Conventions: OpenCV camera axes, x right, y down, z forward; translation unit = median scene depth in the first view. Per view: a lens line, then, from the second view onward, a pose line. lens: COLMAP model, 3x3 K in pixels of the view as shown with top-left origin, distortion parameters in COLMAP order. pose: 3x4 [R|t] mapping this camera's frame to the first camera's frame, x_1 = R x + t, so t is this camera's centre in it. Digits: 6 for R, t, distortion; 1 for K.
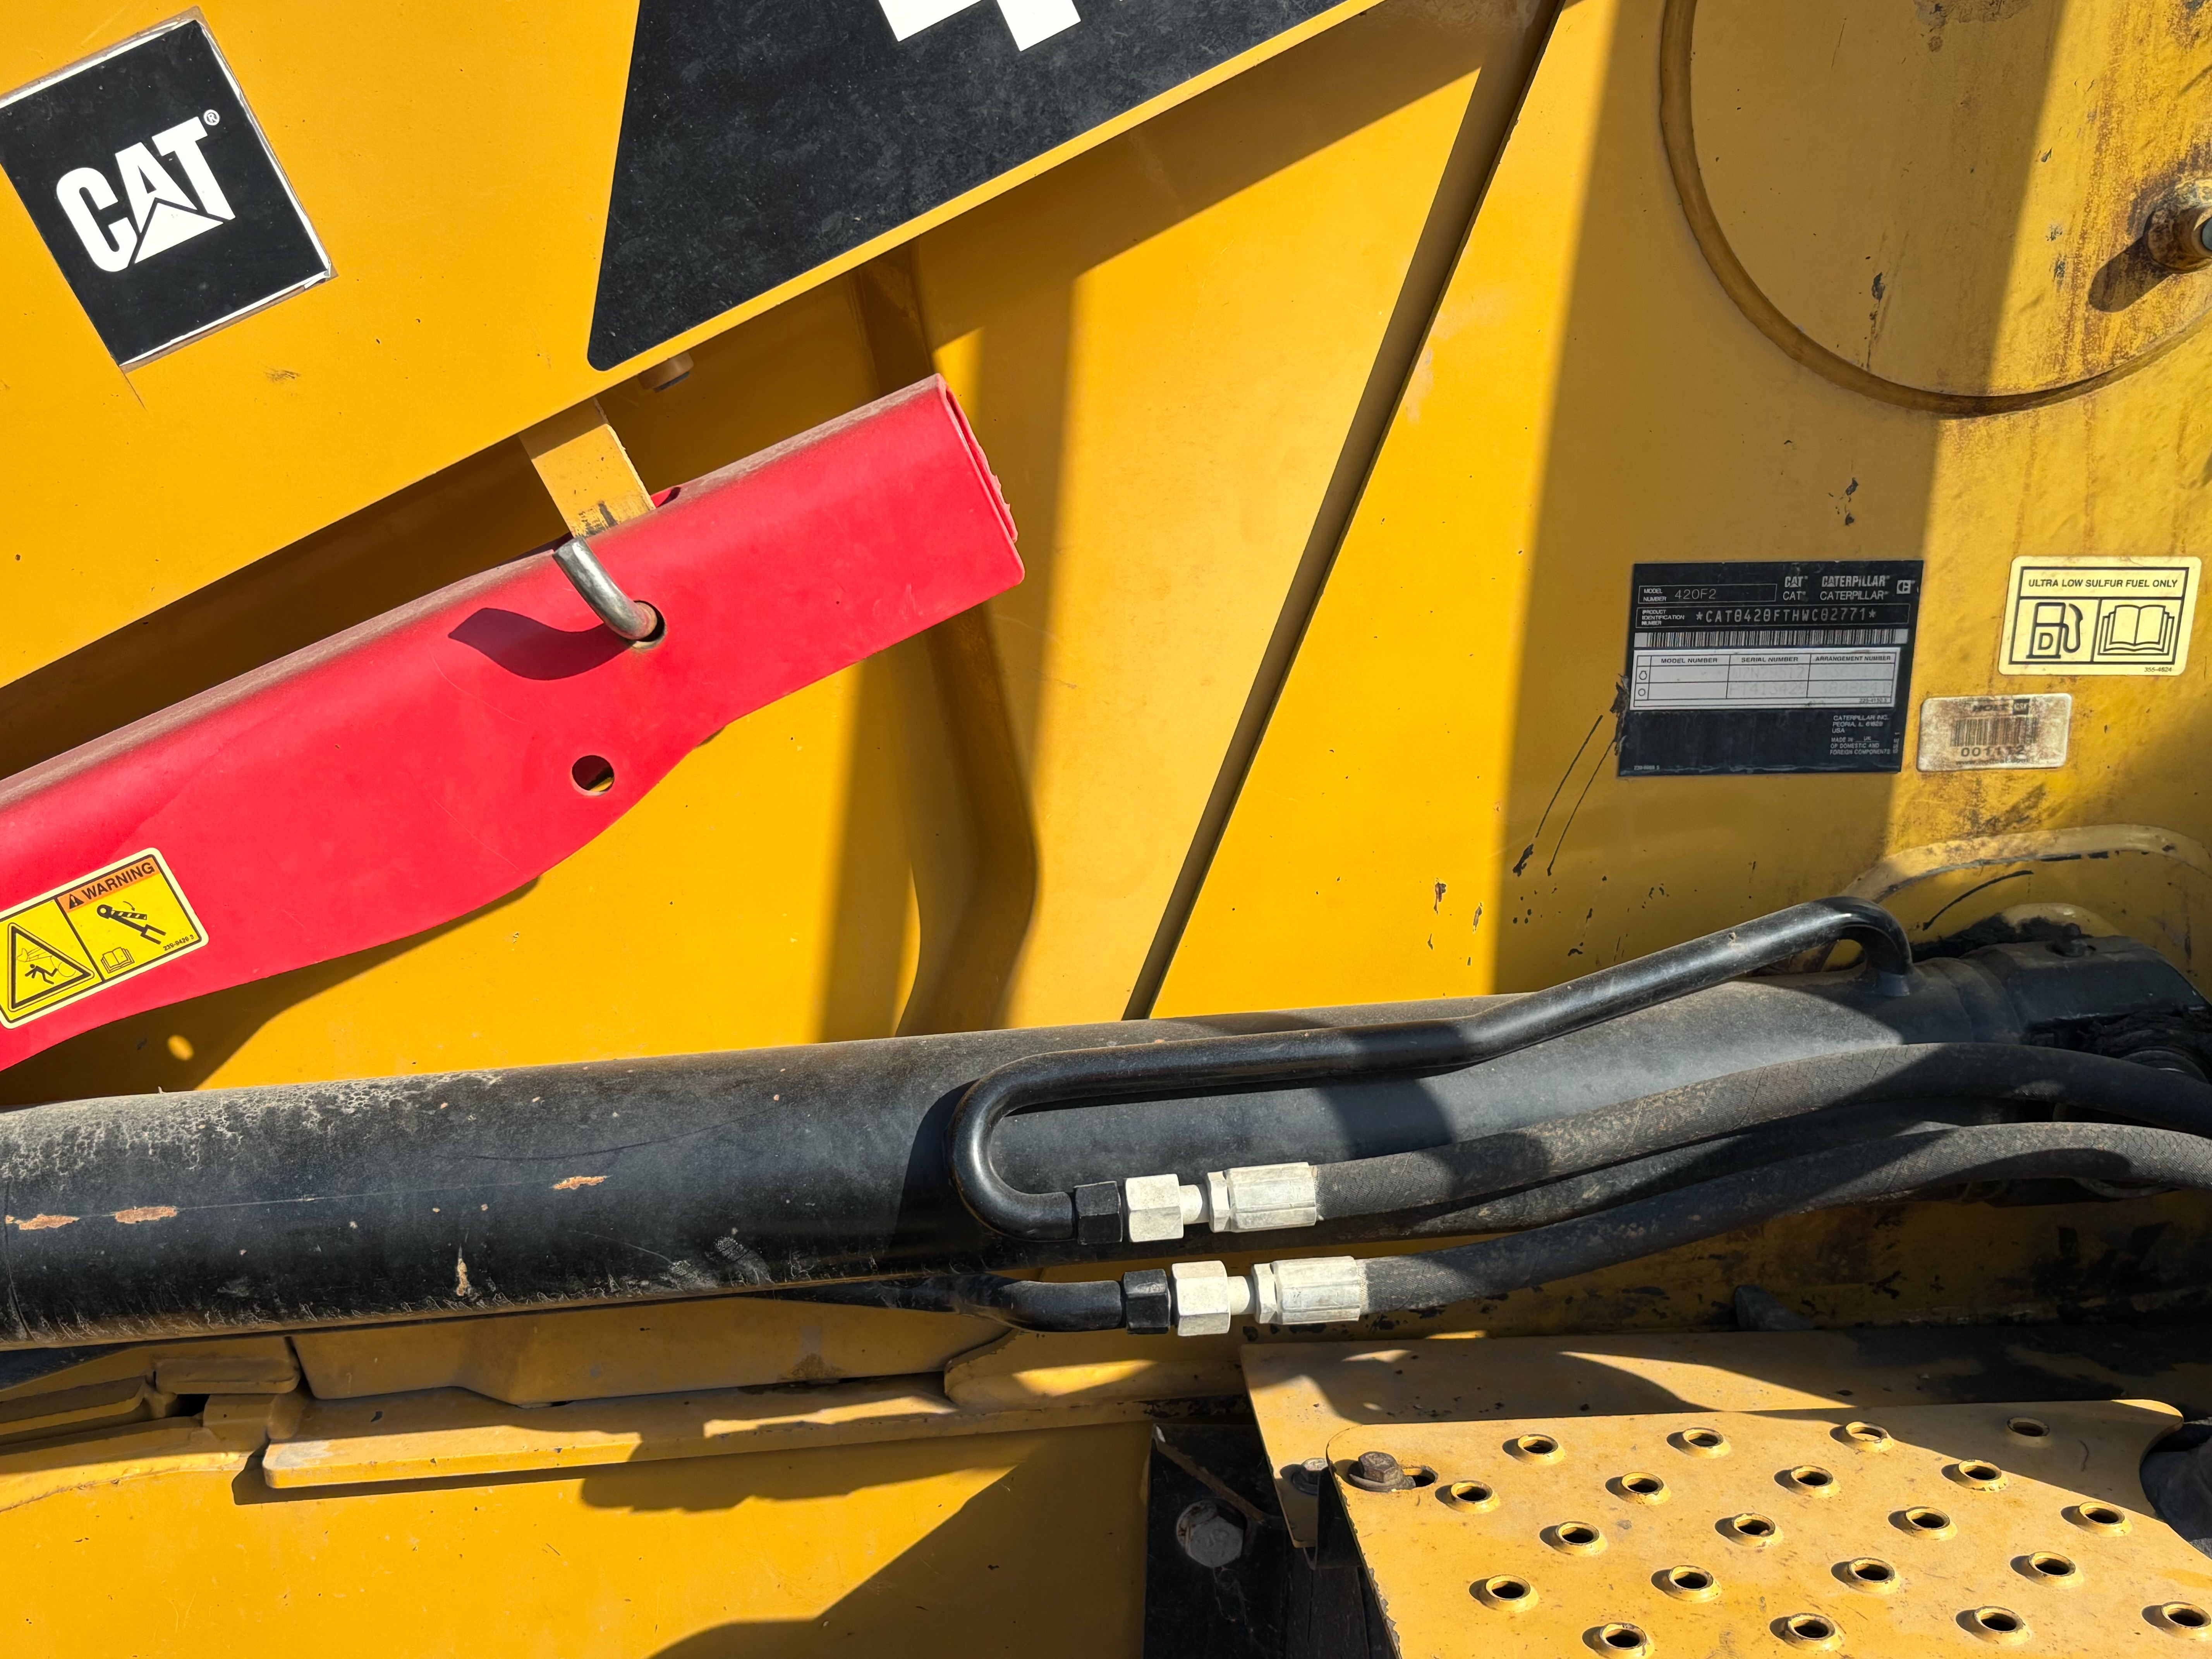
lens RADIAL K [[2498.7, 0, 1091.6], [0, 2498.7, 847.9], [0, 0, 1]] dist [0.004958, -0.042952]
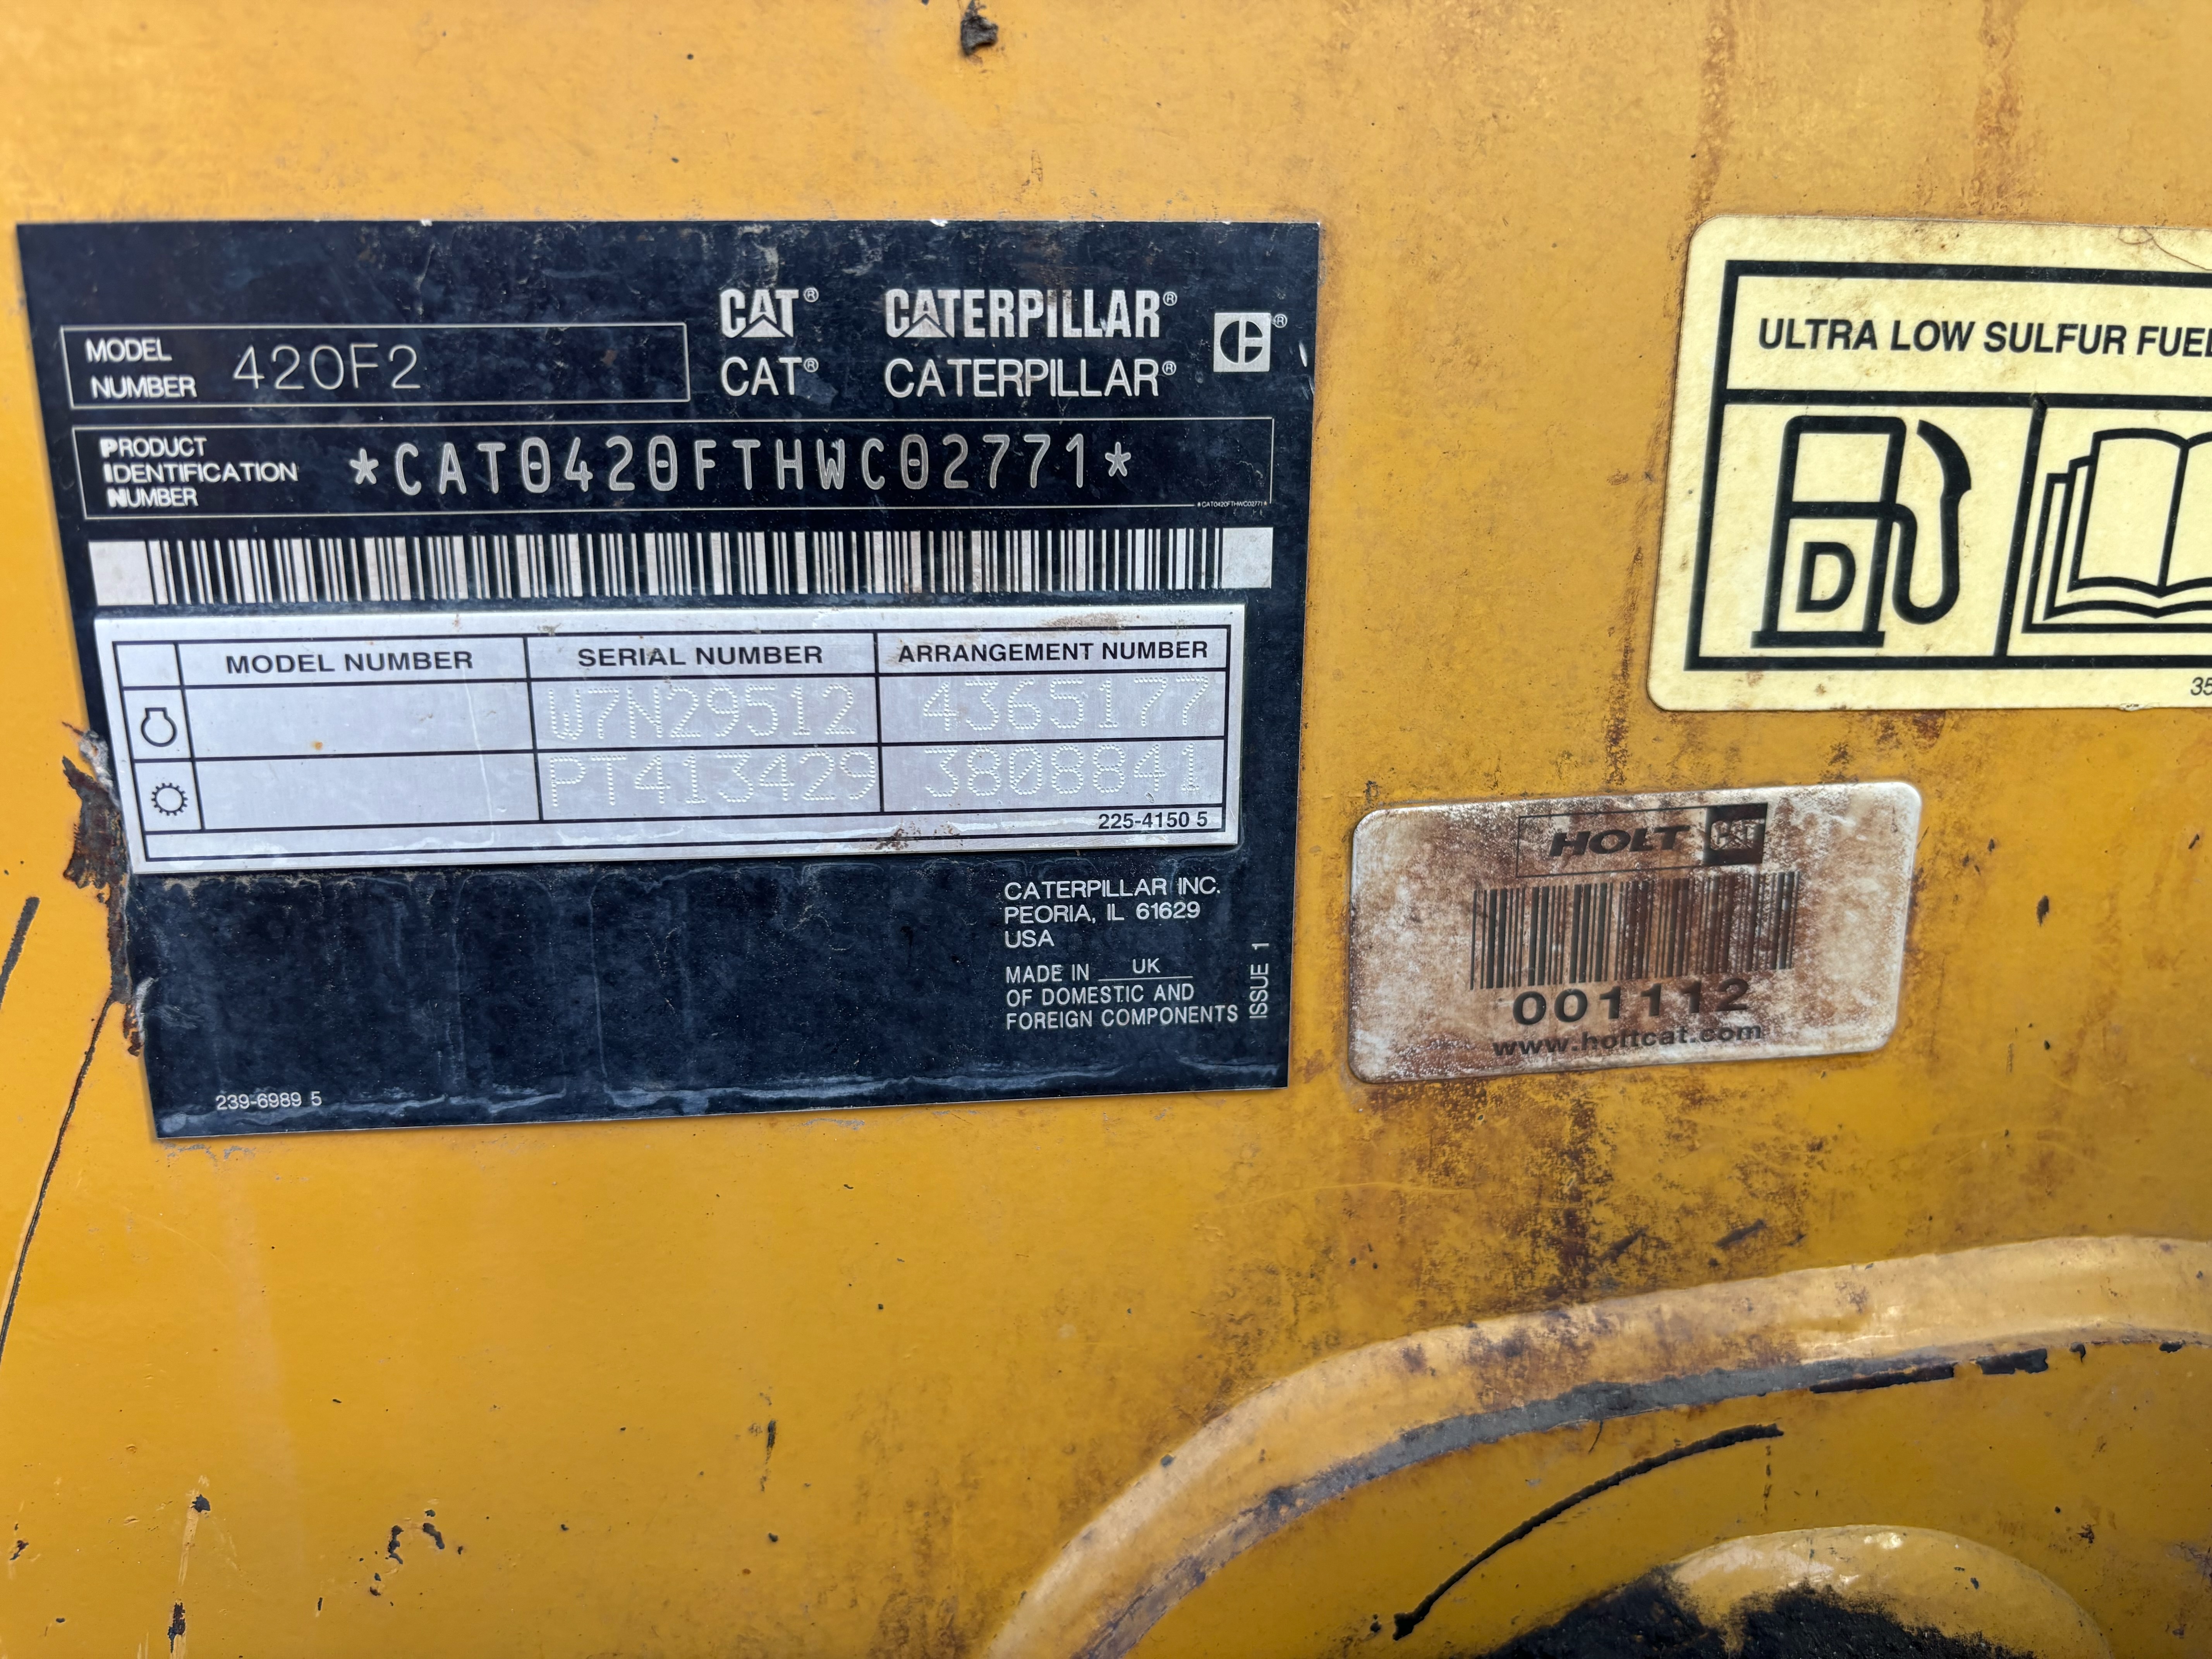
lens RADIAL K [[1629.3, 0, 1091.4], [0, 1629.3, 852.3], [0, 0, 1]] dist [-0.001632, -0.012145]
pose [[0.999556, -0.014352, 0.026107, 0.302878], [0.015242, 0.999299, -0.034184, -0.050328], [-0.025598, 0.034567, 0.999074, 0.838608]]
